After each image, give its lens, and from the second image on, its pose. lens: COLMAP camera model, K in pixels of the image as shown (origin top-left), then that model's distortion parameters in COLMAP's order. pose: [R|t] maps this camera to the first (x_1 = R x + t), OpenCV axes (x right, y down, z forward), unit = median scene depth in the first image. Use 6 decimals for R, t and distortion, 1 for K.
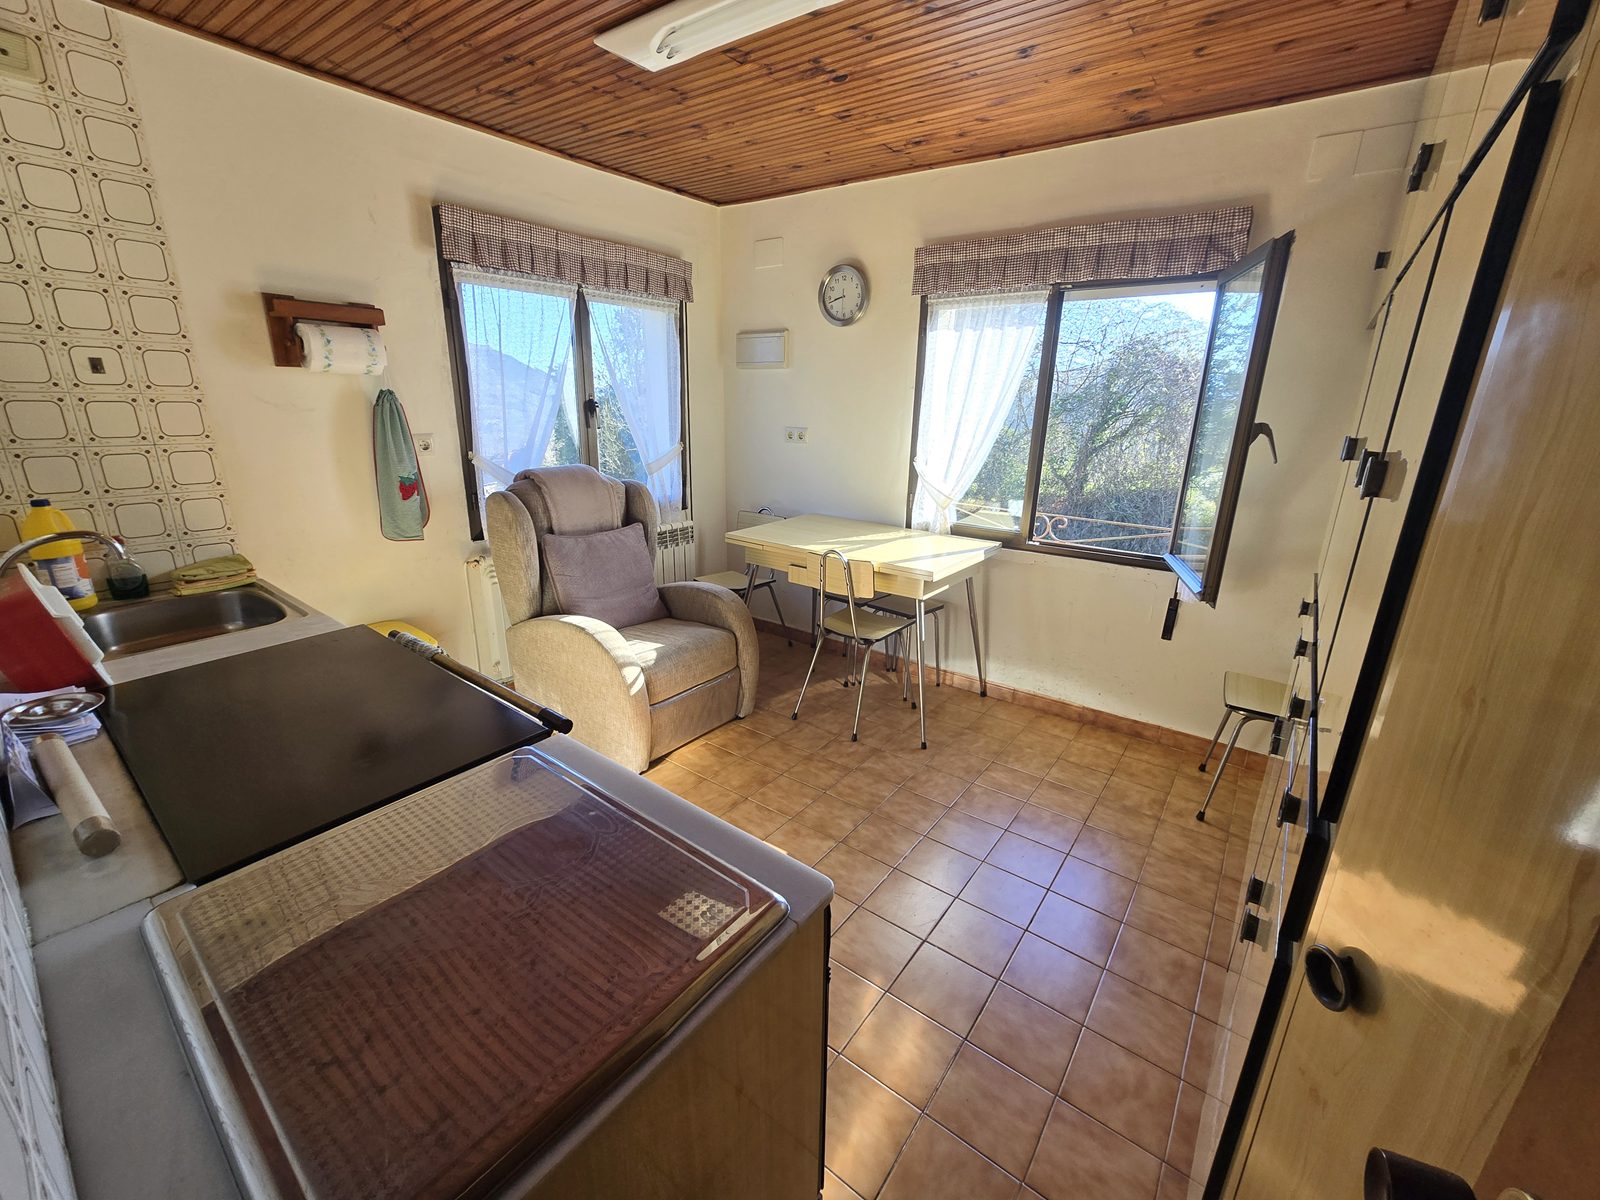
lens RADIAL K [[660.8, 0, 797.3], [0, 660.8, 593.3], [0, 0, 1]] dist [0.000235, -0.000273]
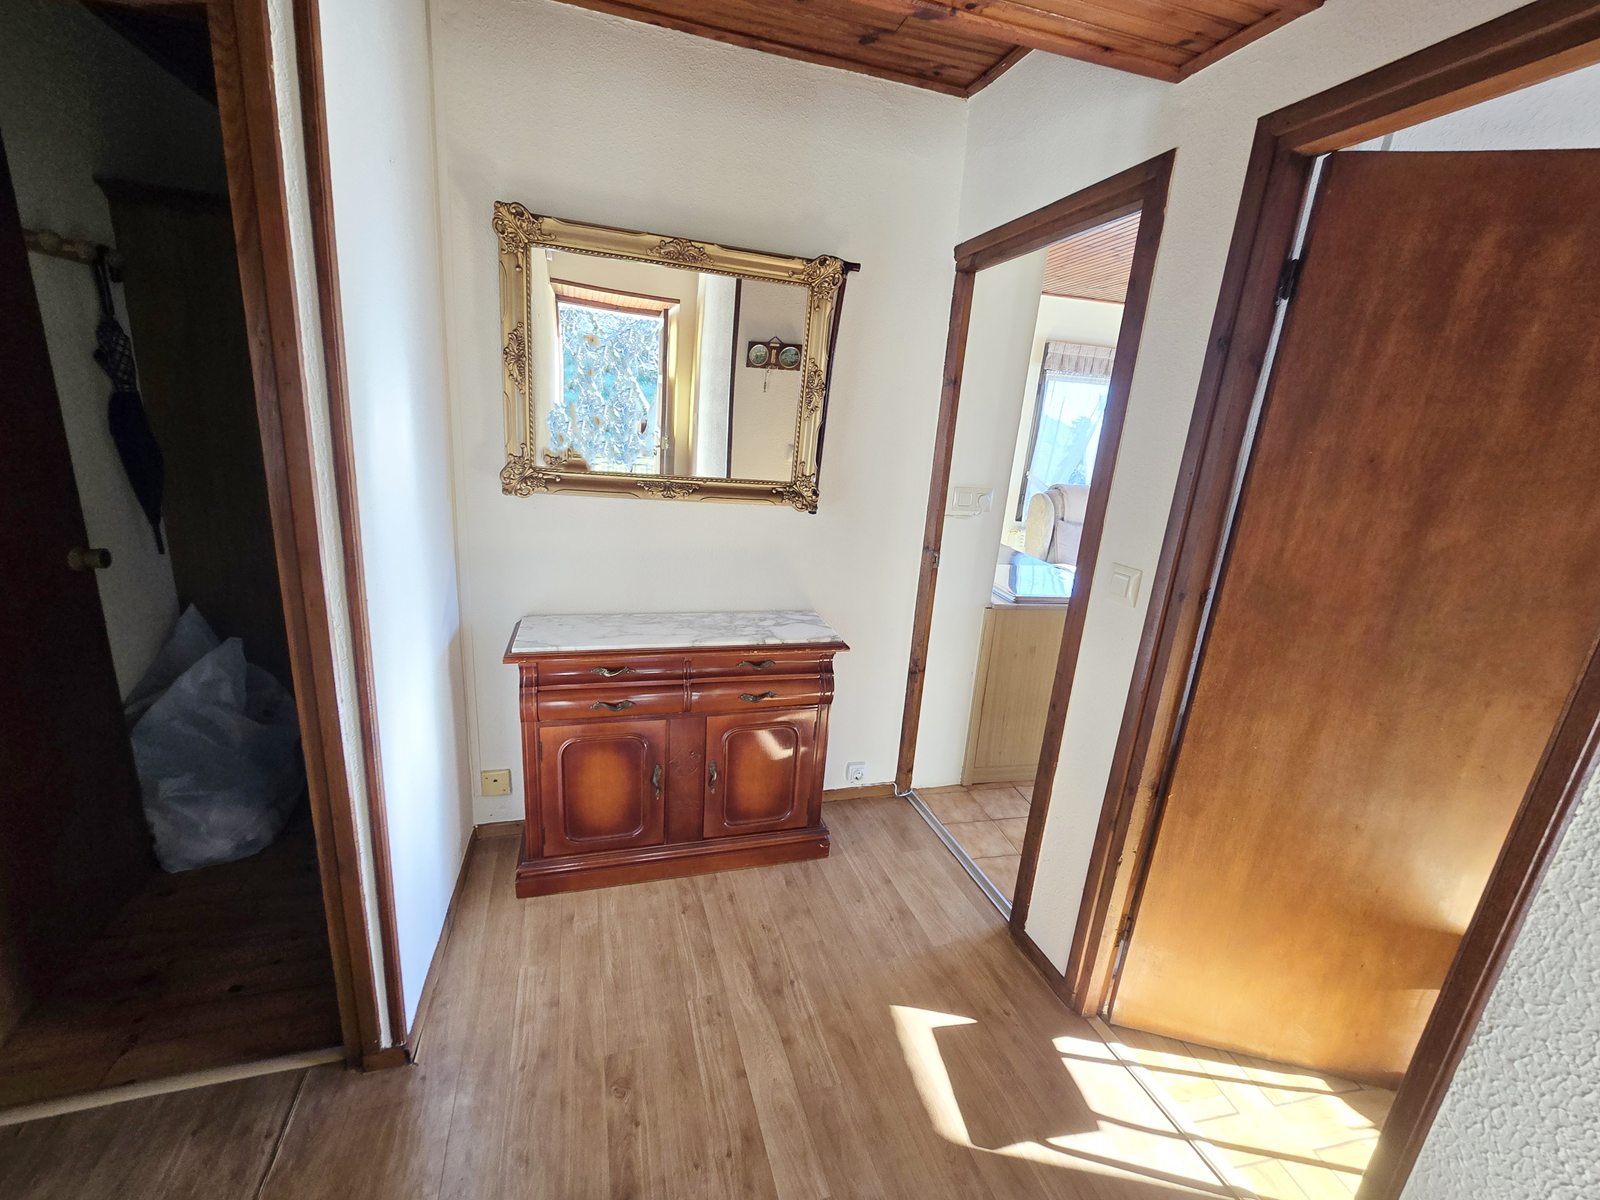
lens RADIAL K [[666.4, 0, 794.8], [0, 666.4, 593.9], [0, 0, 1]] dist [0.000017, -0.000083]
pose [[0.740005, 0.202535, -0.641383, 0.234330], [-0.248700, 0.968397, 0.018857, 0.208435], [0.624933, 0.145558, 0.766989, -0.656923]]
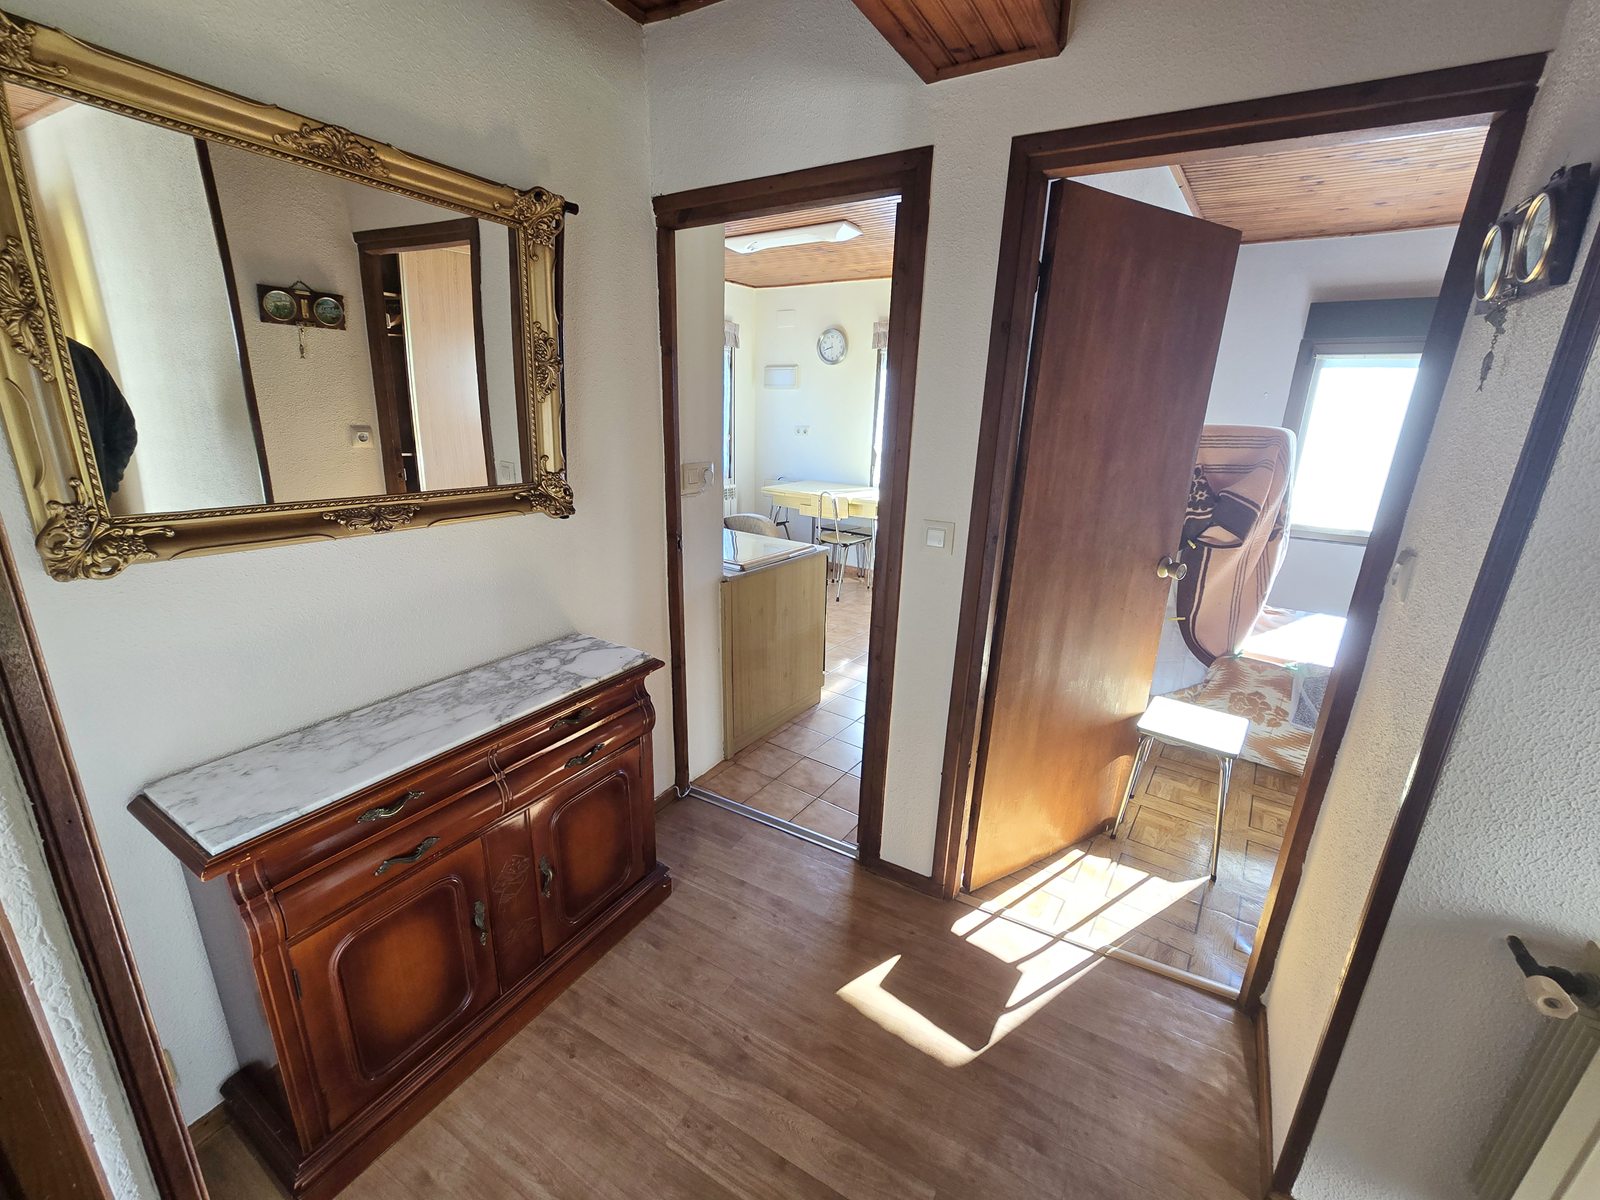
lens RADIAL K [[660.8, 0, 797.3], [0, 660.8, 593.3], [0, 0, 1]] dist [0.000235, -0.000273]
pose [[0.999817, 0.003575, 0.018806, -0.048969], [-0.003291, 0.999880, -0.015123, 0.207158], [-0.018857, 0.015059, 0.999709, -0.687741]]
